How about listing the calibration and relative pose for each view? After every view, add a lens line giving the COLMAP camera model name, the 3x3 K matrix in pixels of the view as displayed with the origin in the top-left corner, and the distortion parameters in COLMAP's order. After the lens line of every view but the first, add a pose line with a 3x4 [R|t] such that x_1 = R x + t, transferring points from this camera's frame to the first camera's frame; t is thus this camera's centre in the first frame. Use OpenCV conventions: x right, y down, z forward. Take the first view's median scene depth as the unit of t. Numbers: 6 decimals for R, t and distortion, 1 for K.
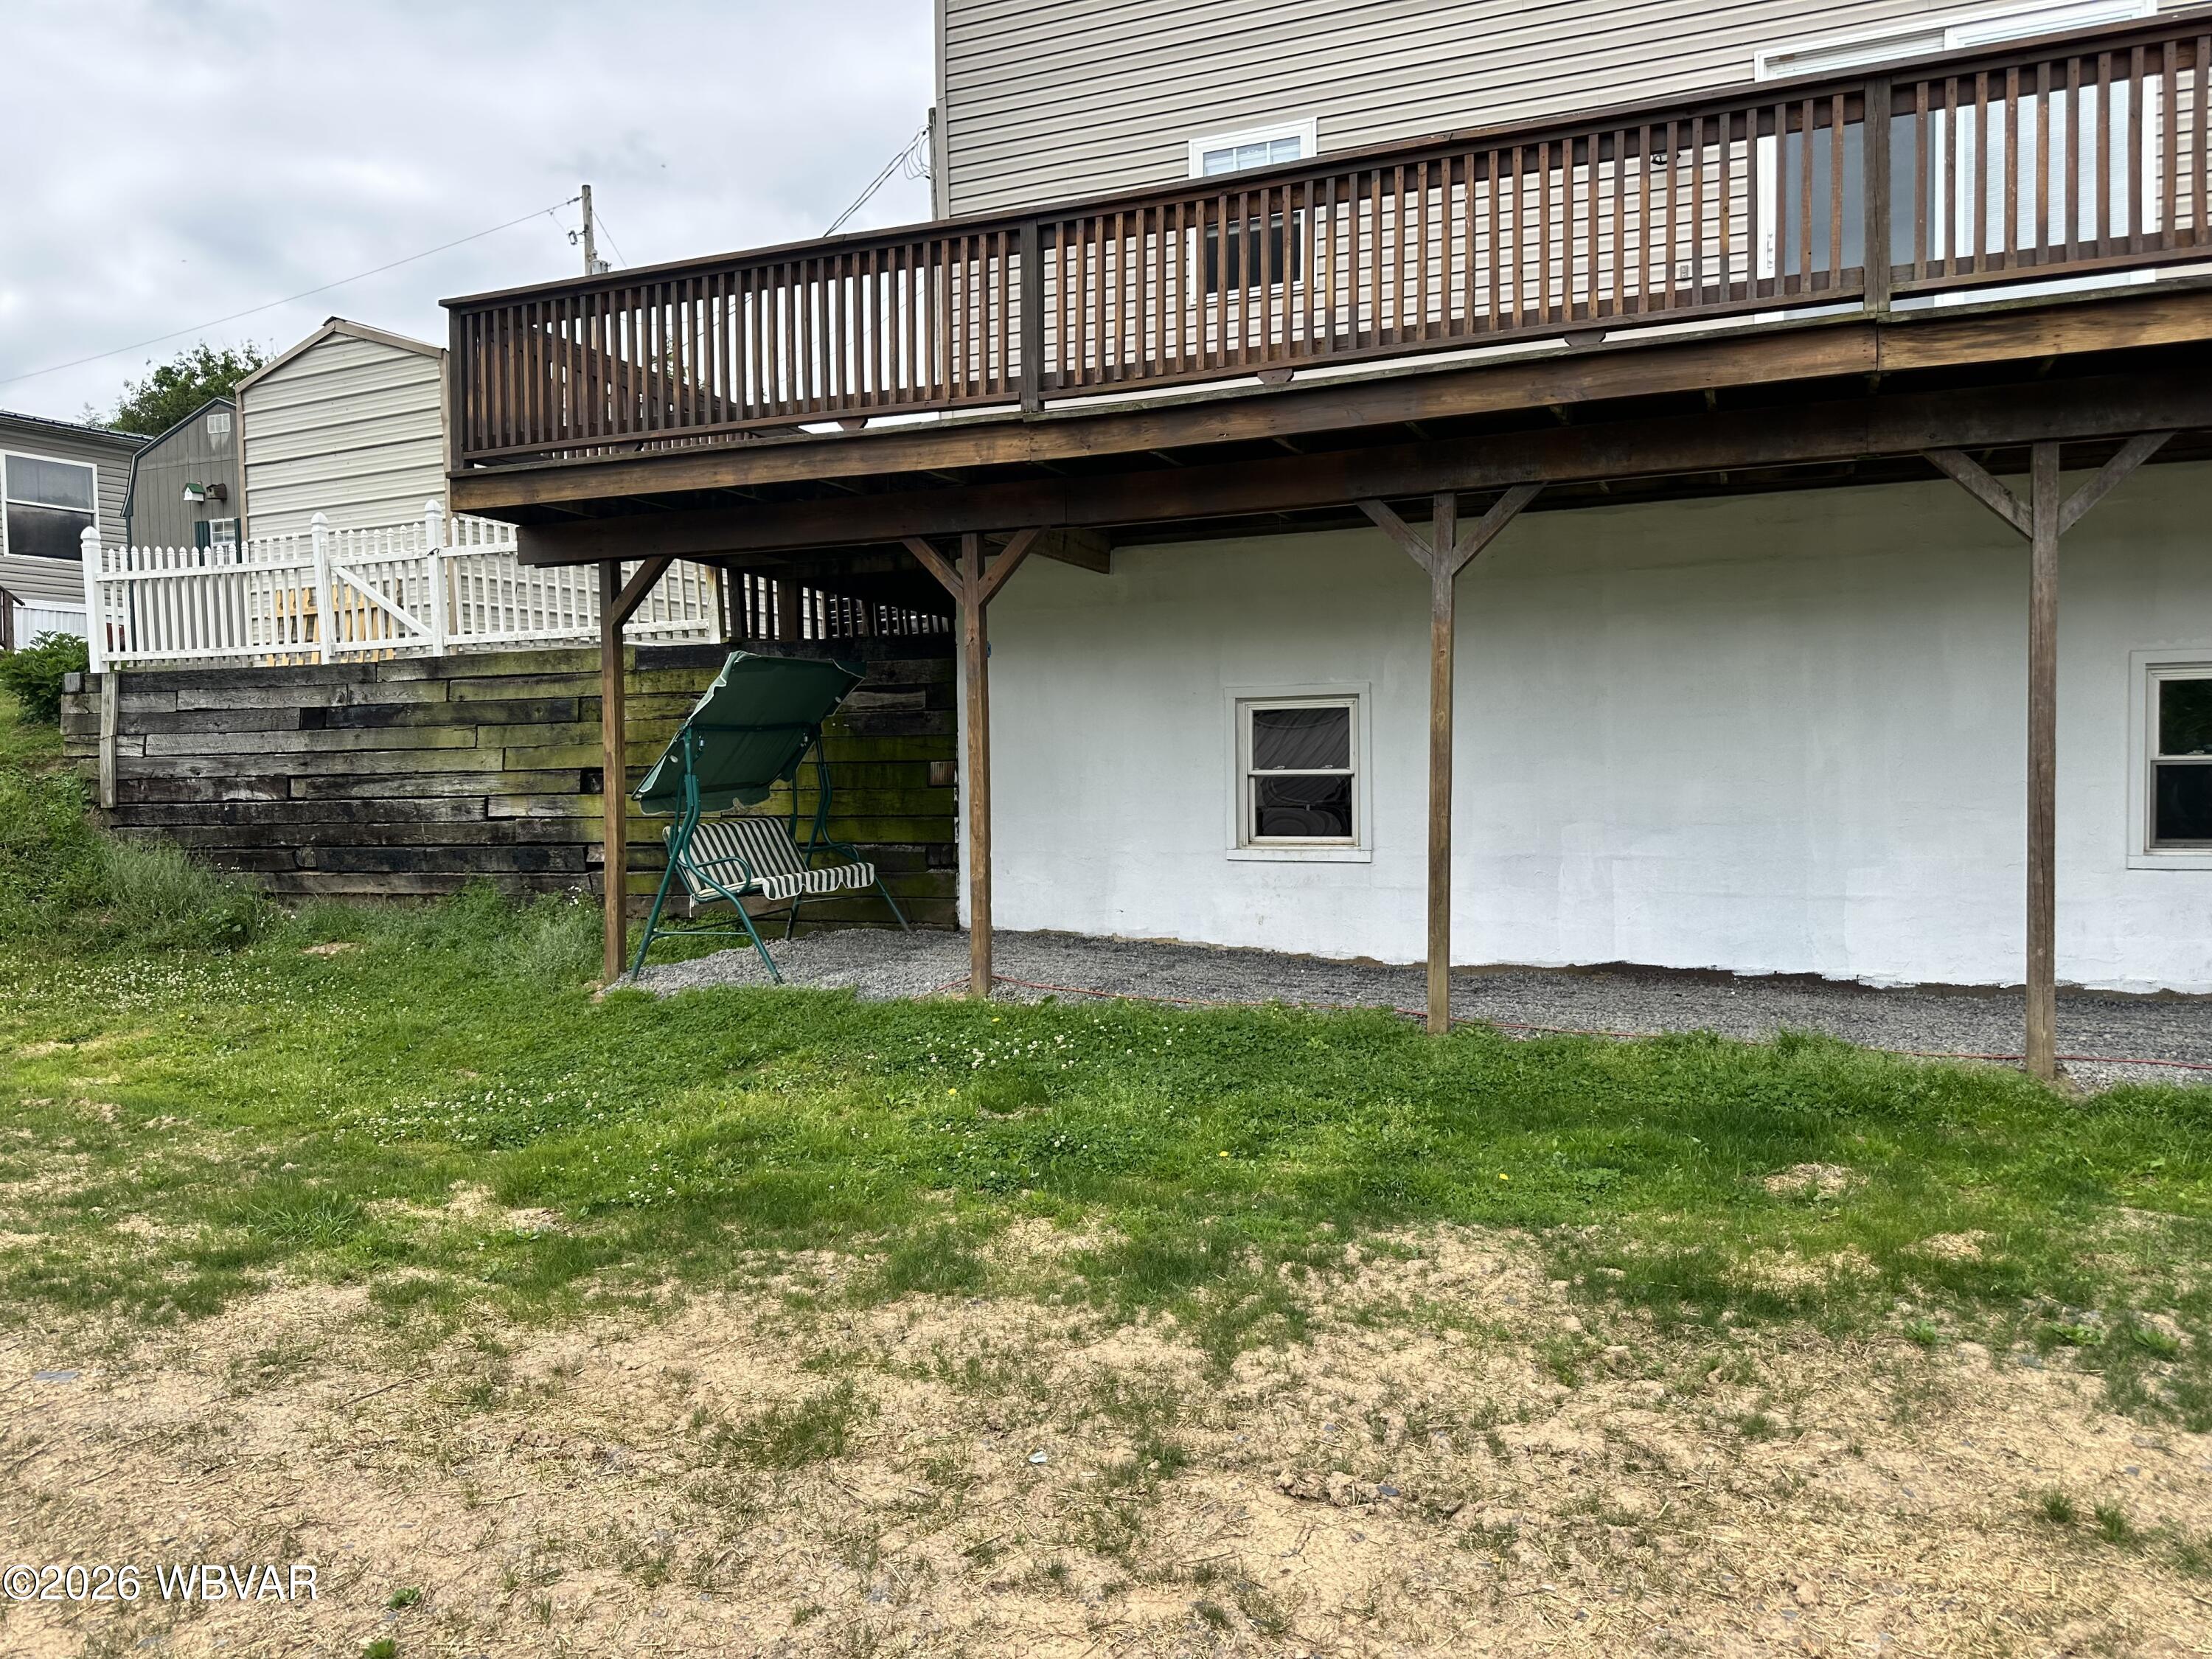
lens RADIAL K [[1548.6, 0, 1115.0], [0, 1548.6, 824.1], [0, 0, 1]] dist [0.062619, -0.082091]
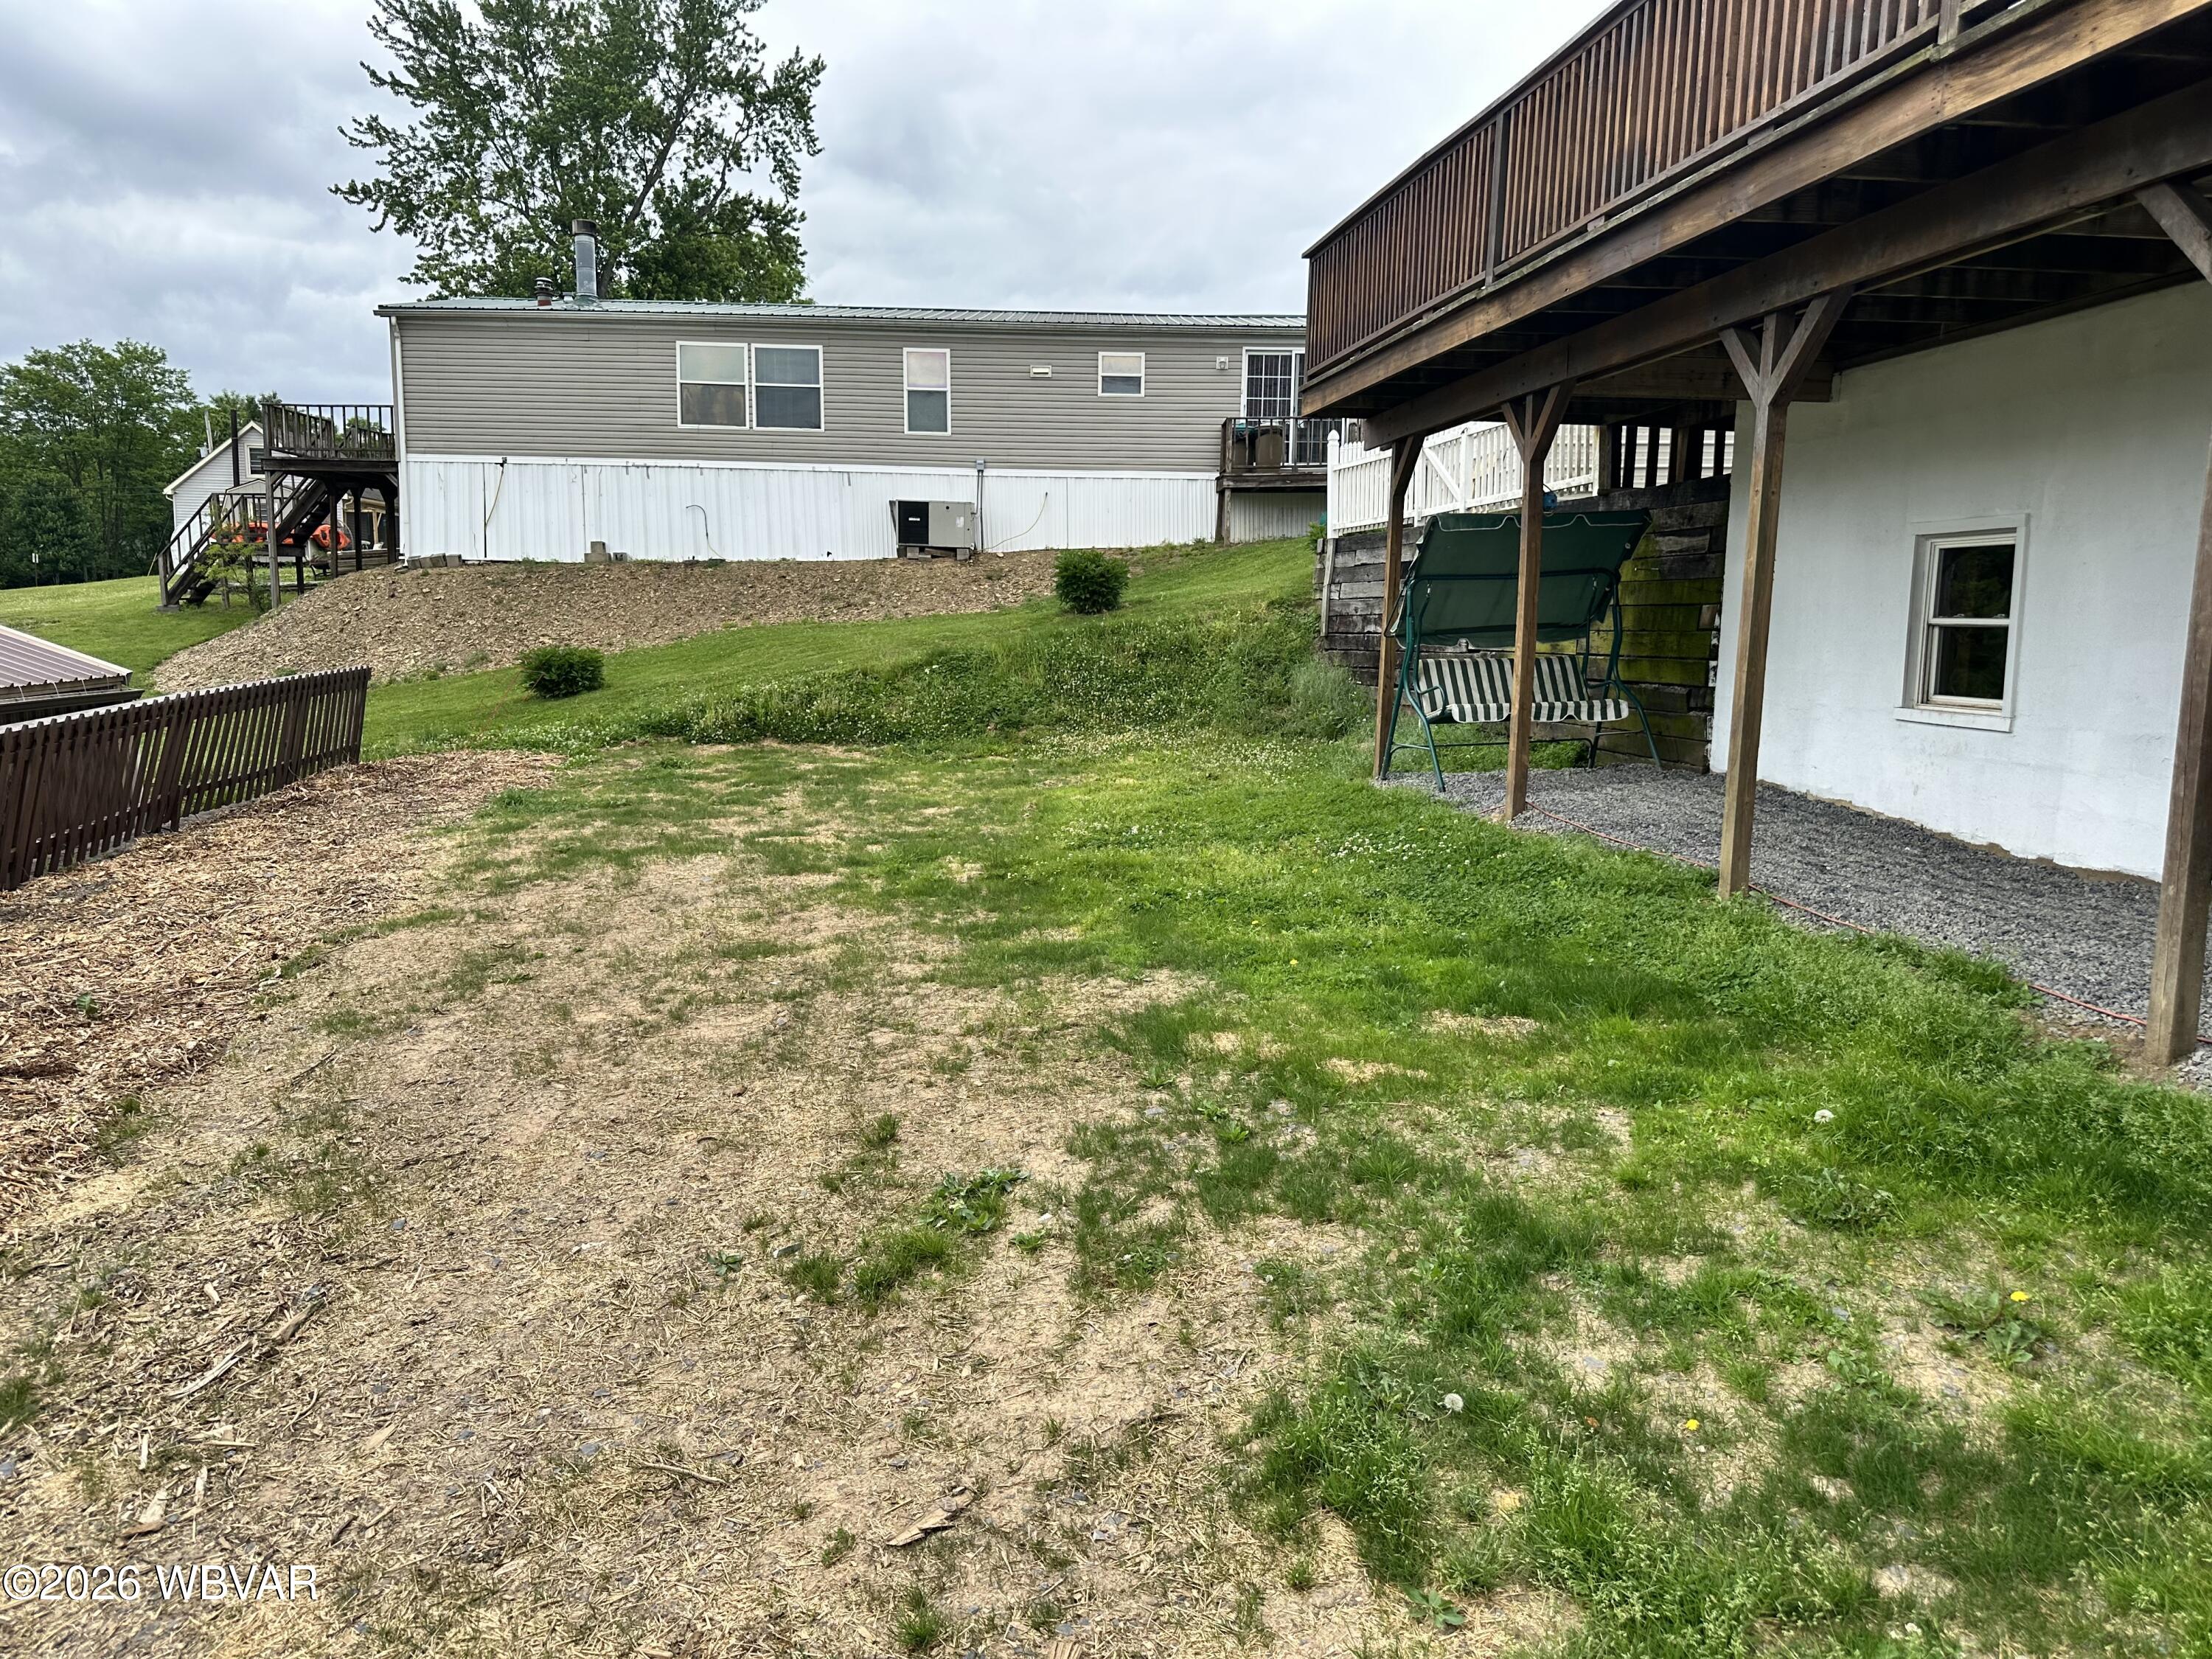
lens RADIAL K [[1548.6, 0, 1108.3], [0, 1548.6, 835.5], [0, 0, 1]] dist [0.062619, -0.082091]
pose [[0.518902, 0.133922, -0.844278, 0.619642], [-0.040092, 0.990378, 0.132456, -0.012227], [0.853893, -0.034883, 0.519278, 0.135395]]
